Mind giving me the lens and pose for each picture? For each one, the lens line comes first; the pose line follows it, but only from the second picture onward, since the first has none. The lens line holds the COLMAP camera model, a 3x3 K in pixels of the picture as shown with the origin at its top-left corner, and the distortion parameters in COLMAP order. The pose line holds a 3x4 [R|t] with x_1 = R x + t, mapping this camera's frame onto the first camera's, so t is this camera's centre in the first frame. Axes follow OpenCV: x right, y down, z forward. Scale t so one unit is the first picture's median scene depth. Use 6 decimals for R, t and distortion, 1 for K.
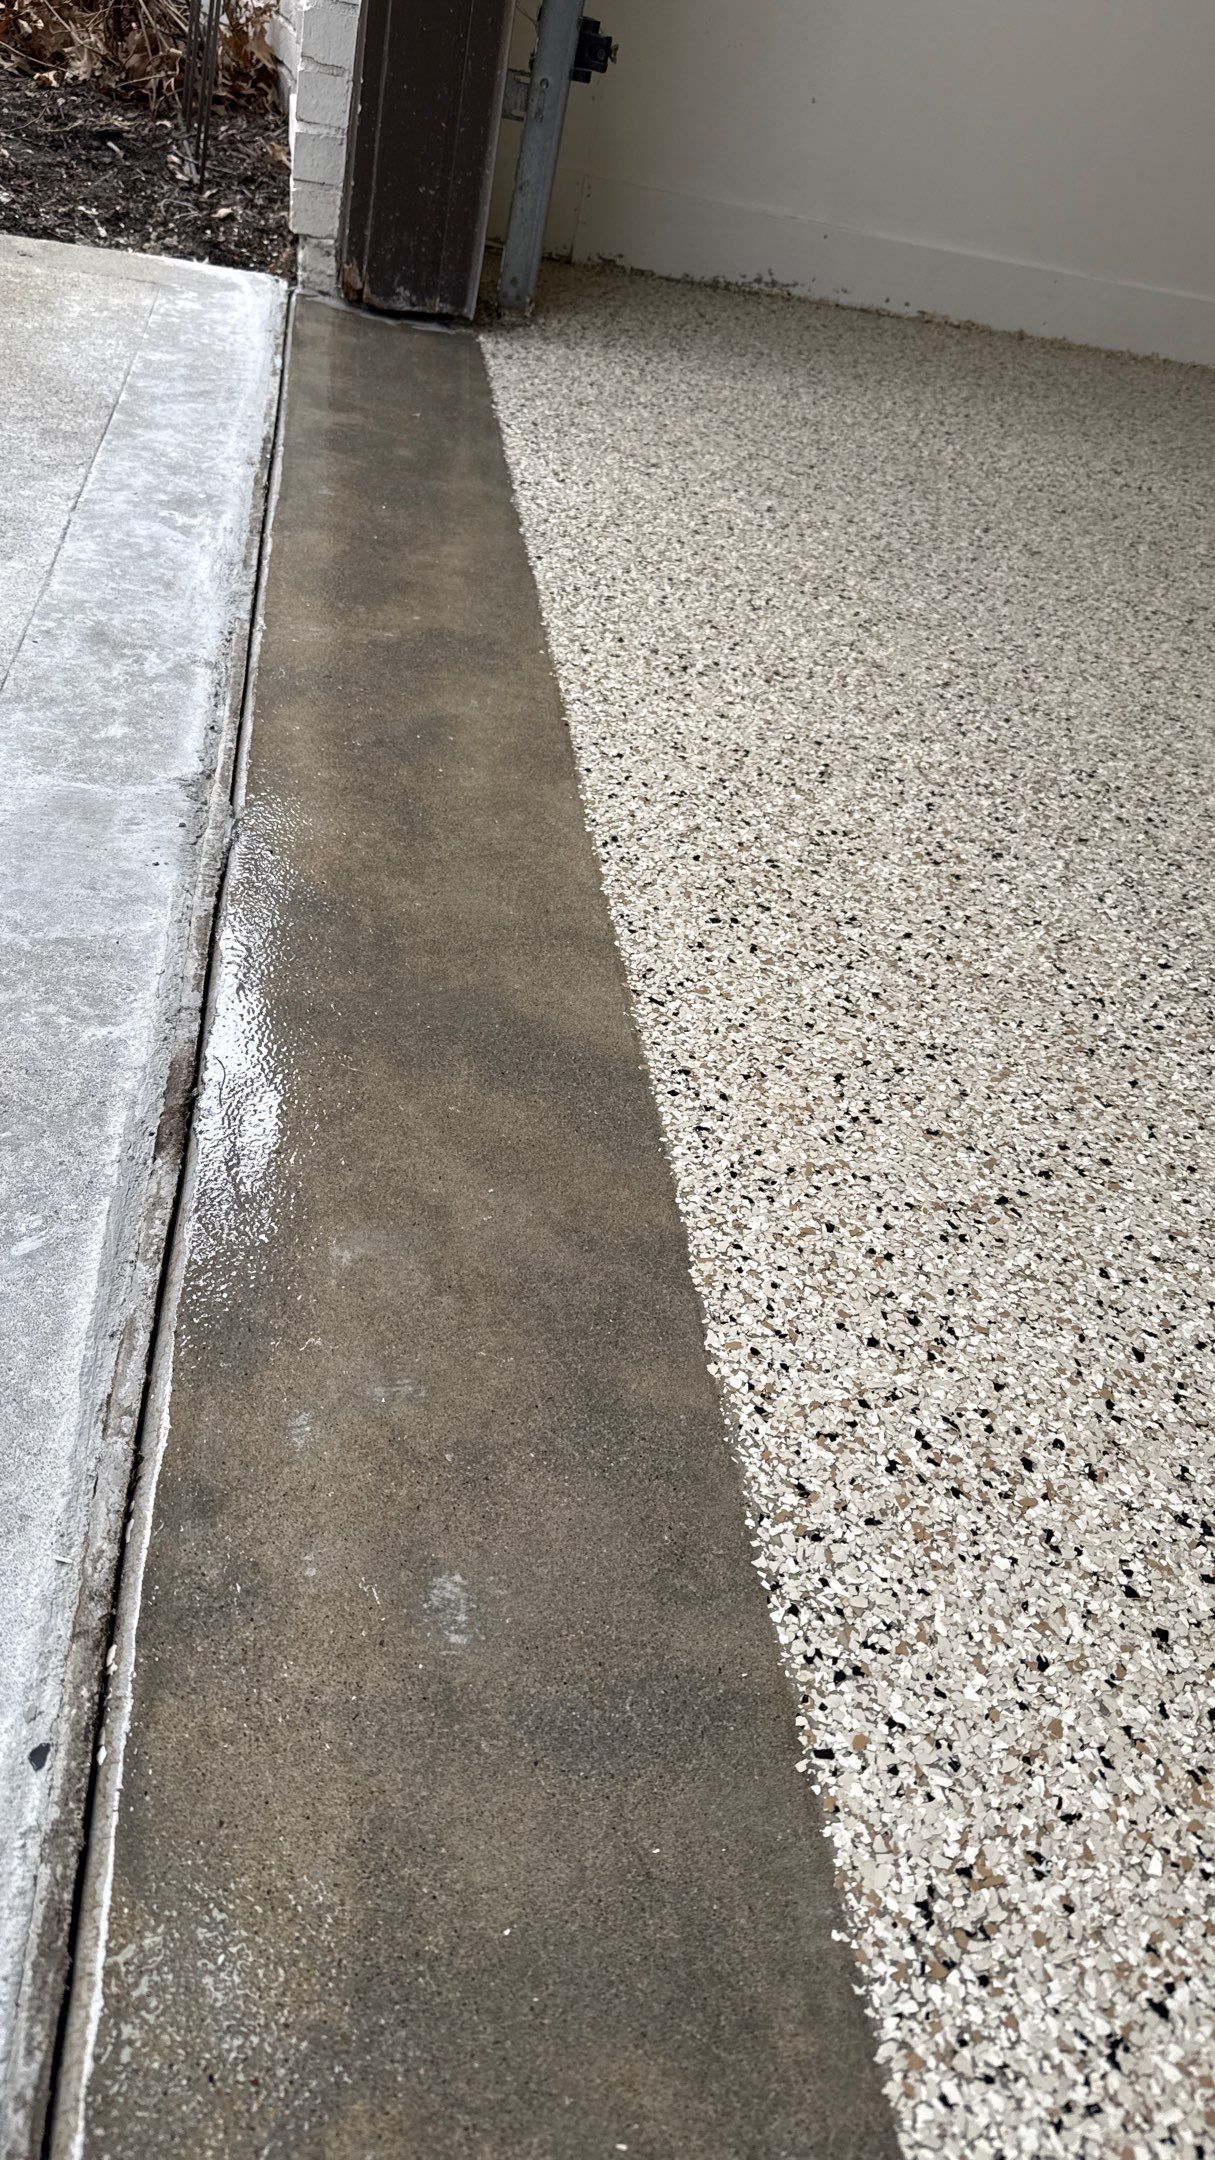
lens RADIAL K [[1526.3, 0, 600.2], [0, 1526.3, 1065.2], [0, 0, 1]] dist [0.148912, -0.275952]
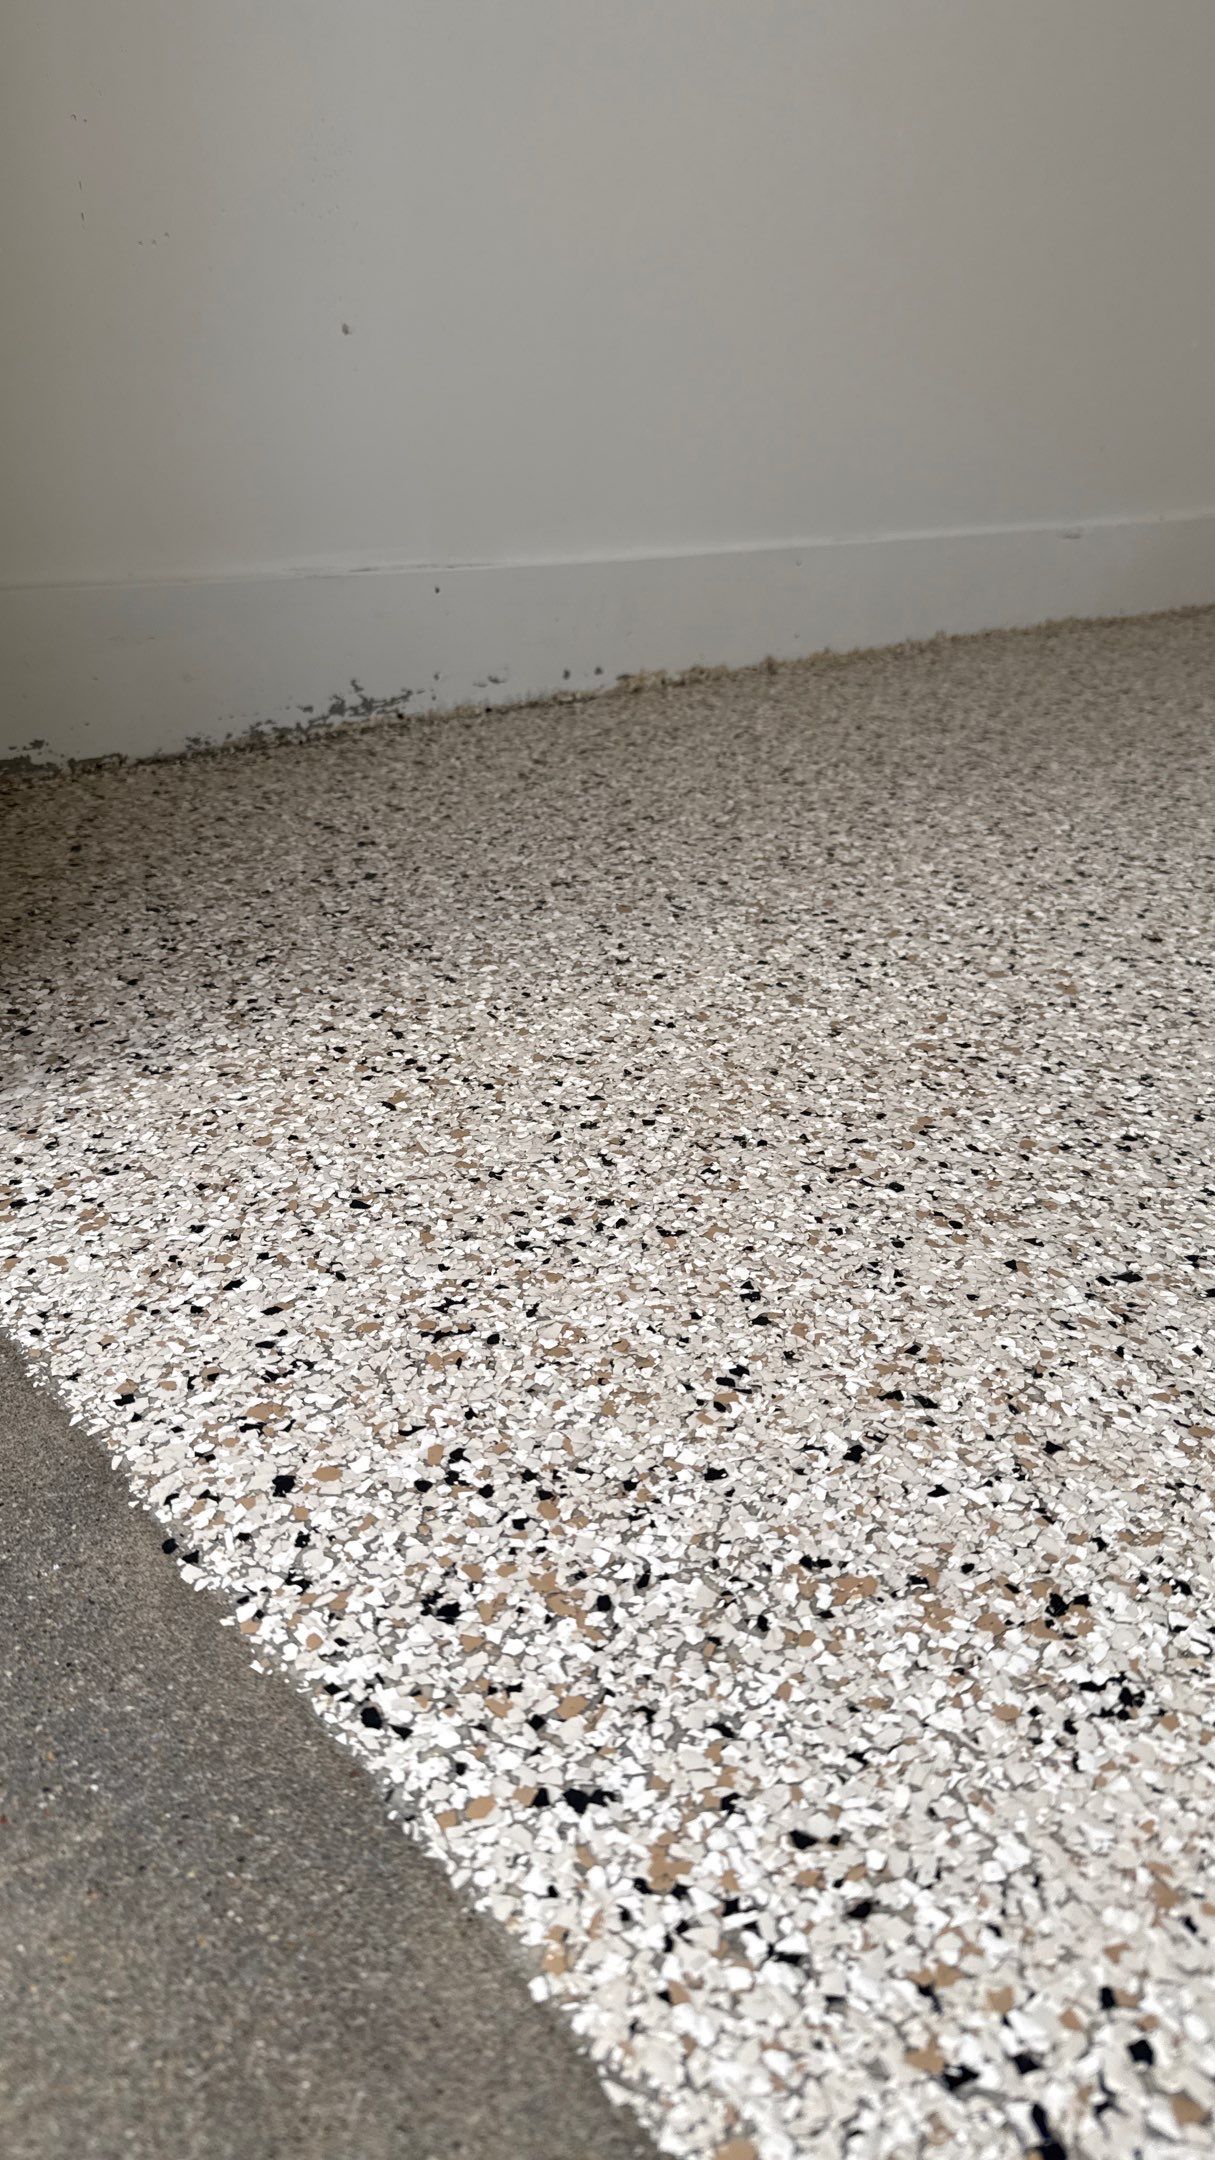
lens RADIAL K [[1522.1, 0, 606.8], [0, 1522.1, 1058.7], [0, 0, 1]] dist [0.177326, -0.357196]
pose [[0.816637, -0.368388, 0.444291, -0.076186], [0.432723, 0.900196, -0.048968, -0.355288], [-0.381910, 0.232244, 0.894543, 0.586781]]
